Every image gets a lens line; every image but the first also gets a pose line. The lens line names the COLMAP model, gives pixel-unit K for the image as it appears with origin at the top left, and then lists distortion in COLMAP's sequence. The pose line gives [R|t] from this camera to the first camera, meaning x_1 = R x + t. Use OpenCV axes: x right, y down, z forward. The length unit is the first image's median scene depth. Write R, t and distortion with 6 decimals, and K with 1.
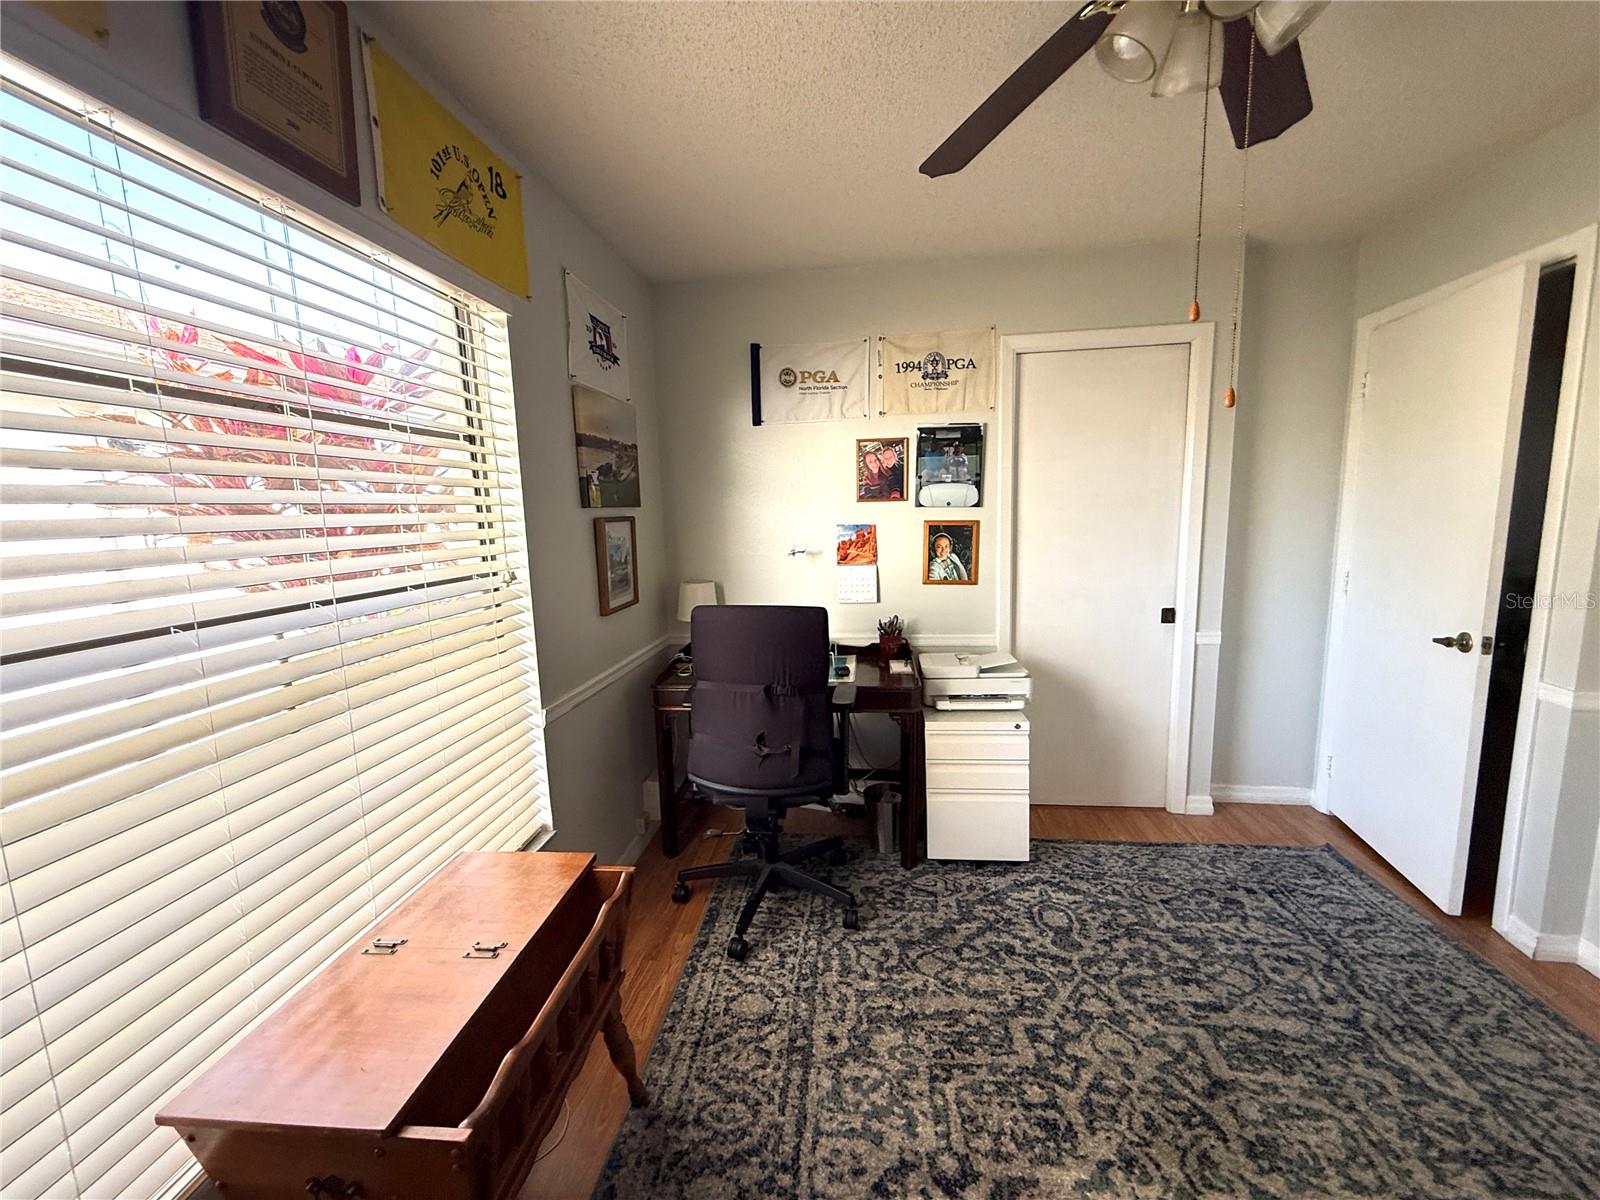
lens RADIAL K [[635.6, 0, 797.4], [0, 635.6, 599.2], [0, 0, 1]] dist [-0.002576, 0.000375]
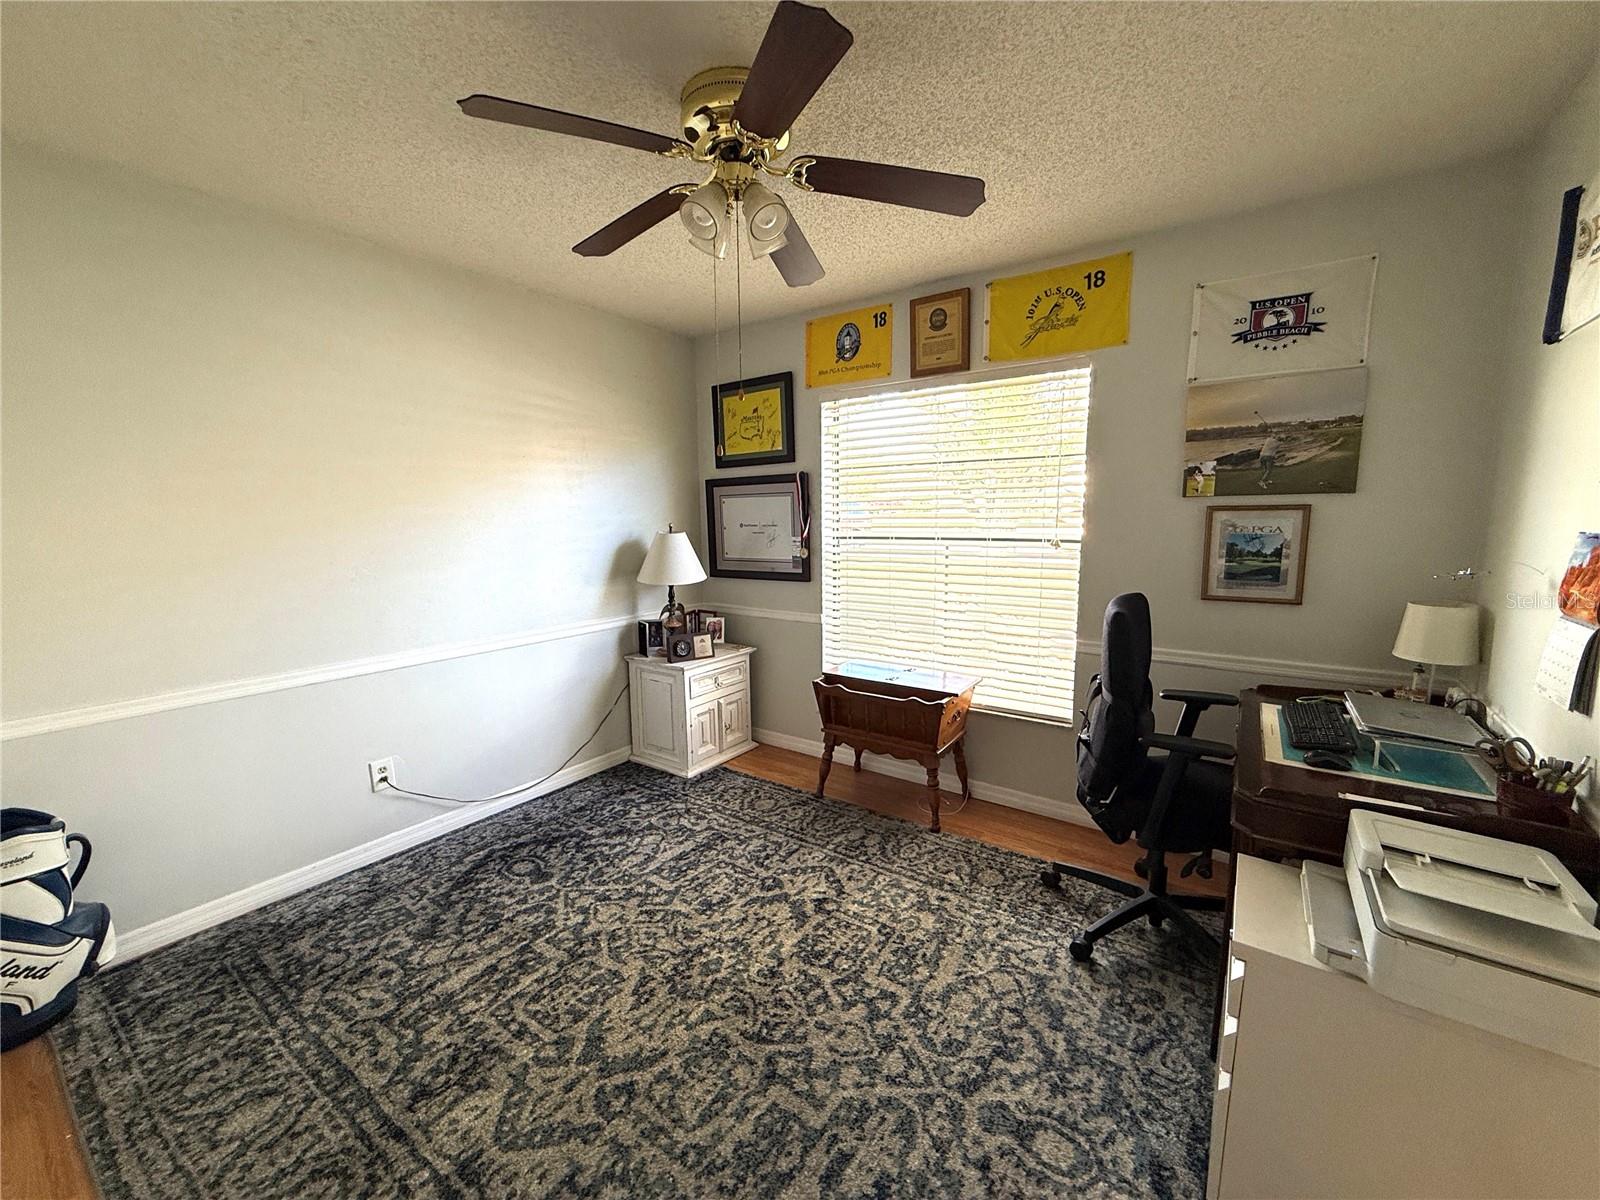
lens RADIAL K [[635.6, 0, 797.3], [0, 635.6, 600.0], [0, 0, 1]] dist [-0.002576, 0.000375]
pose [[-0.476237, 0.153962, -0.865733, 1.085509], [-0.098923, 0.968921, 0.226731, -0.169536], [0.873735, 0.193619, -0.446206, 1.031596]]
